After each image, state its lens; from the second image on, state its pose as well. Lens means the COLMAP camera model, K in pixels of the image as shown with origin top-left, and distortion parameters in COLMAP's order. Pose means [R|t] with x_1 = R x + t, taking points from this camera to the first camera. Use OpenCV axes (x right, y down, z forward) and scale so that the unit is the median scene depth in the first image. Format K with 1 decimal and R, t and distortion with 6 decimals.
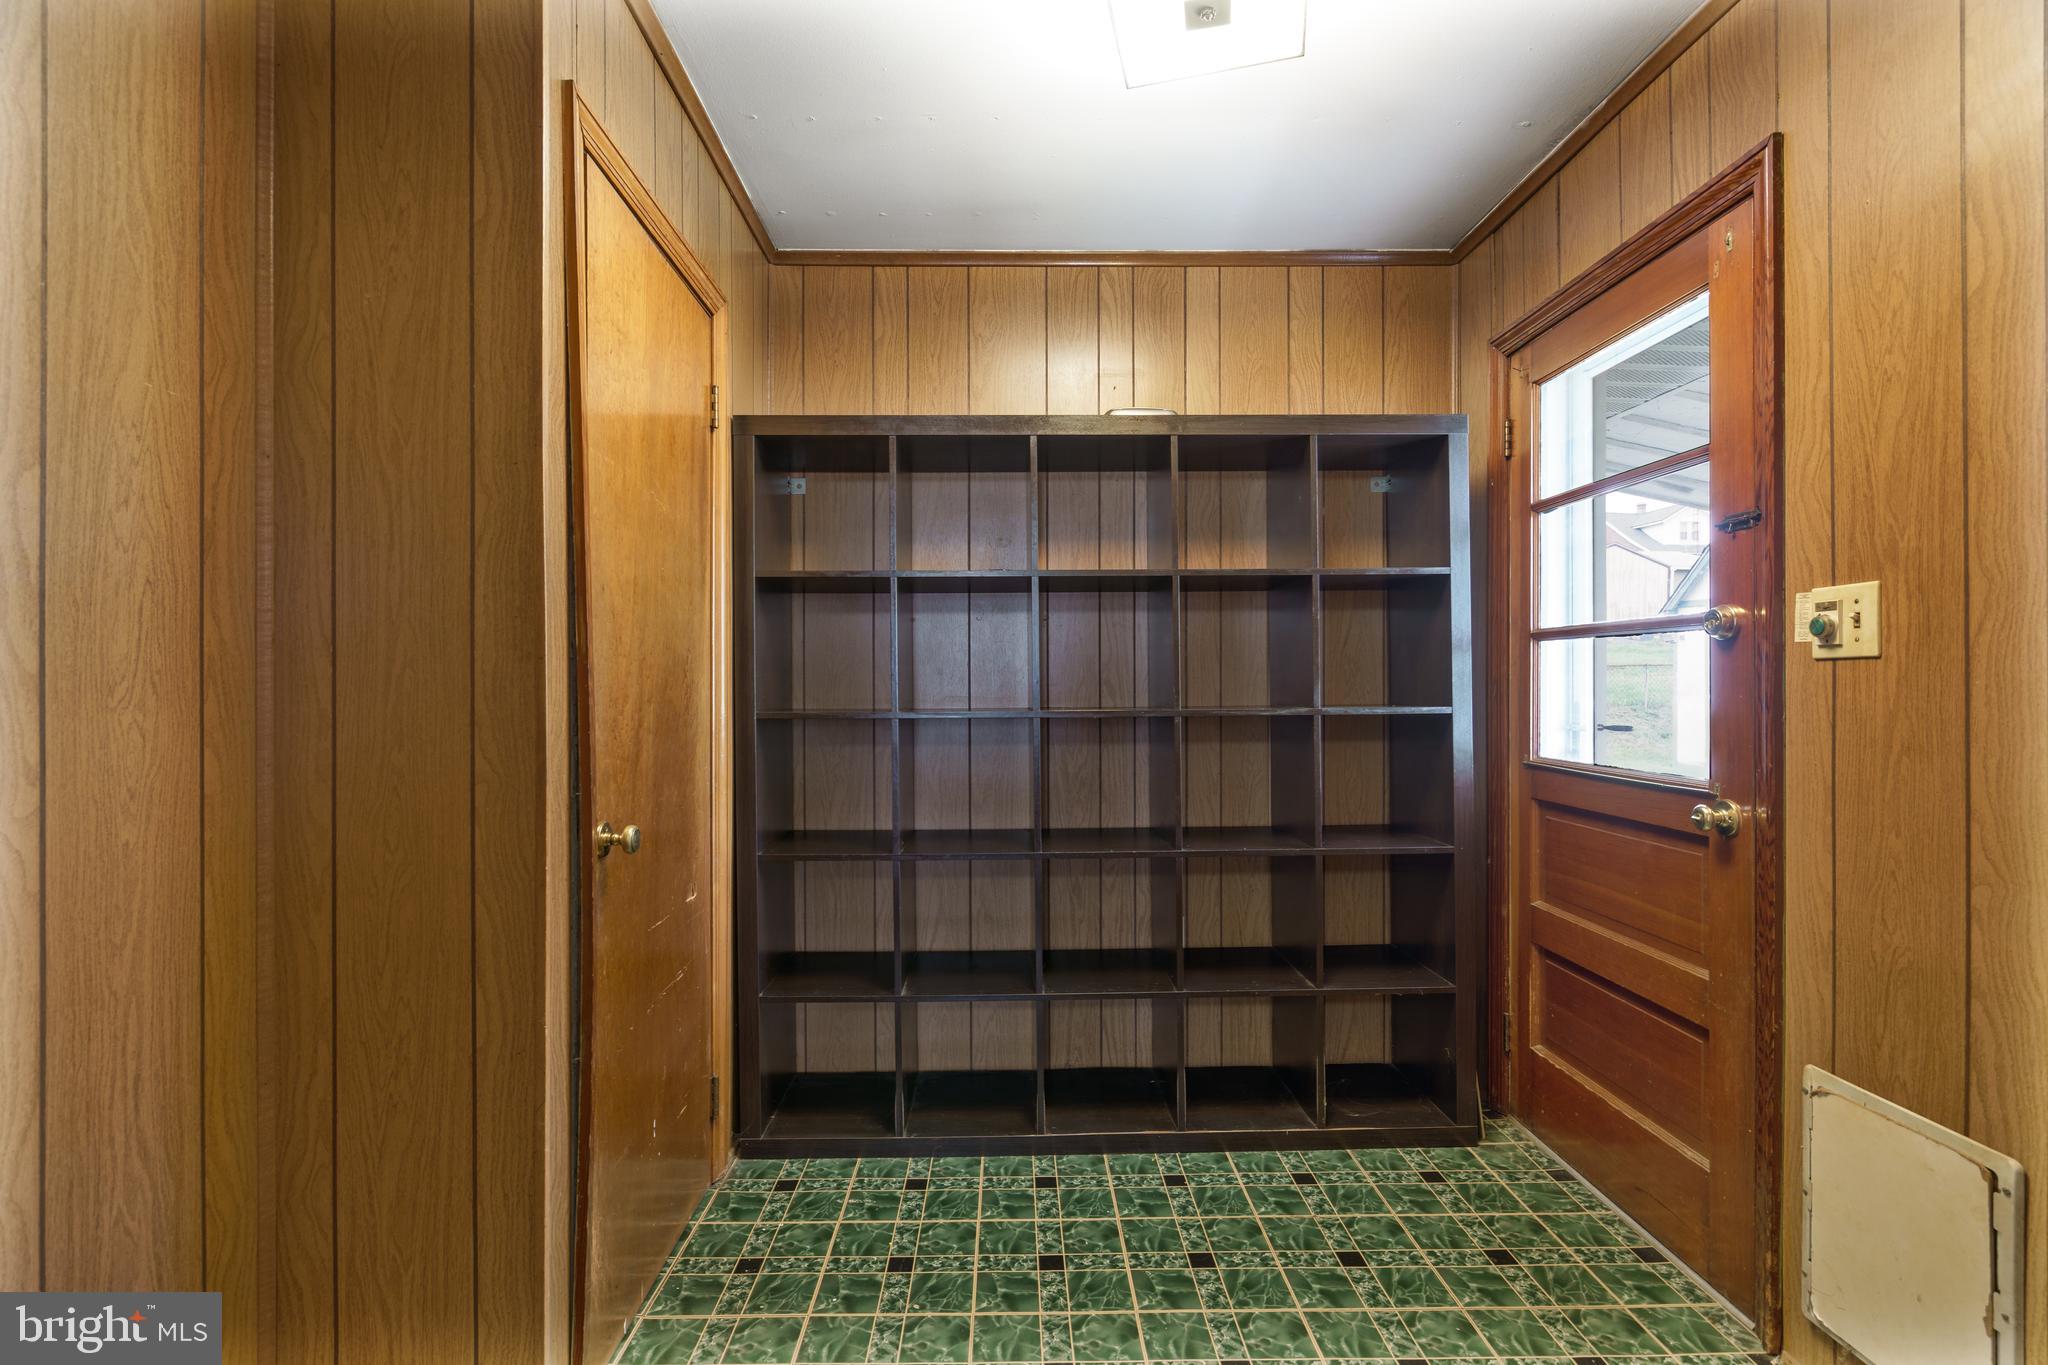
lens RADIAL K [[924.6, 0, 1022.5], [0, 924.6, 690.0], [0, 0, 1]] dist [0.000909, 0.000386]
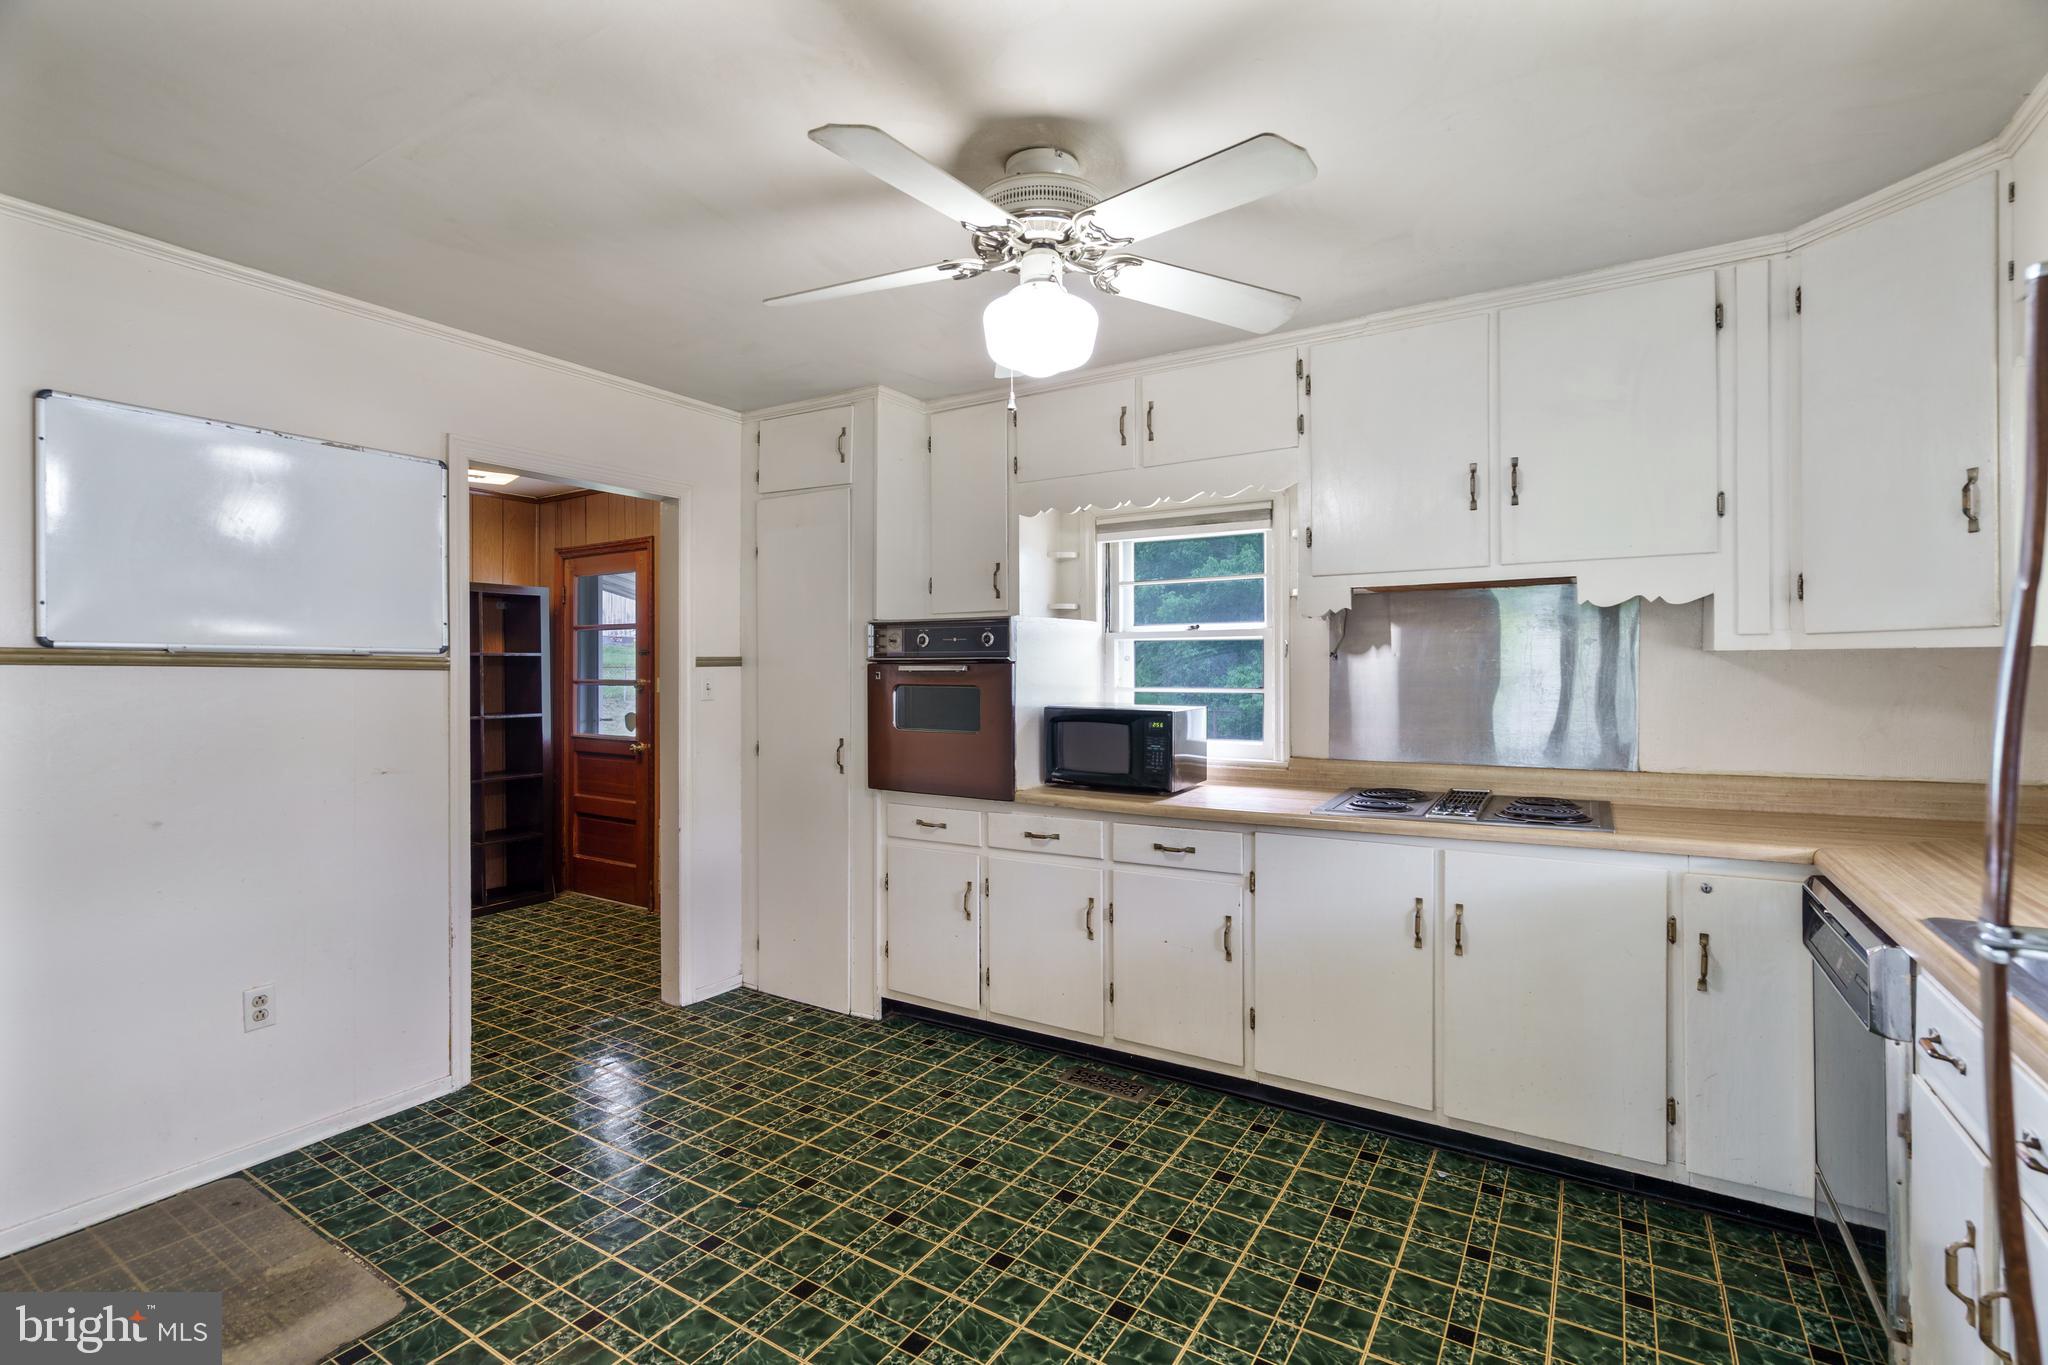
lens RADIAL K [[924.6, 0, 1022.4], [0, 924.6, 675.7], [0, 0, 1]] dist [0.000909, 0.000386]
pose [[0.550987, -0.003141, 0.834508, -0.812437], [-0.002070, 0.999985, 0.005131, -0.089467], [-0.834511, -0.004555, 0.550972, -1.291932]]
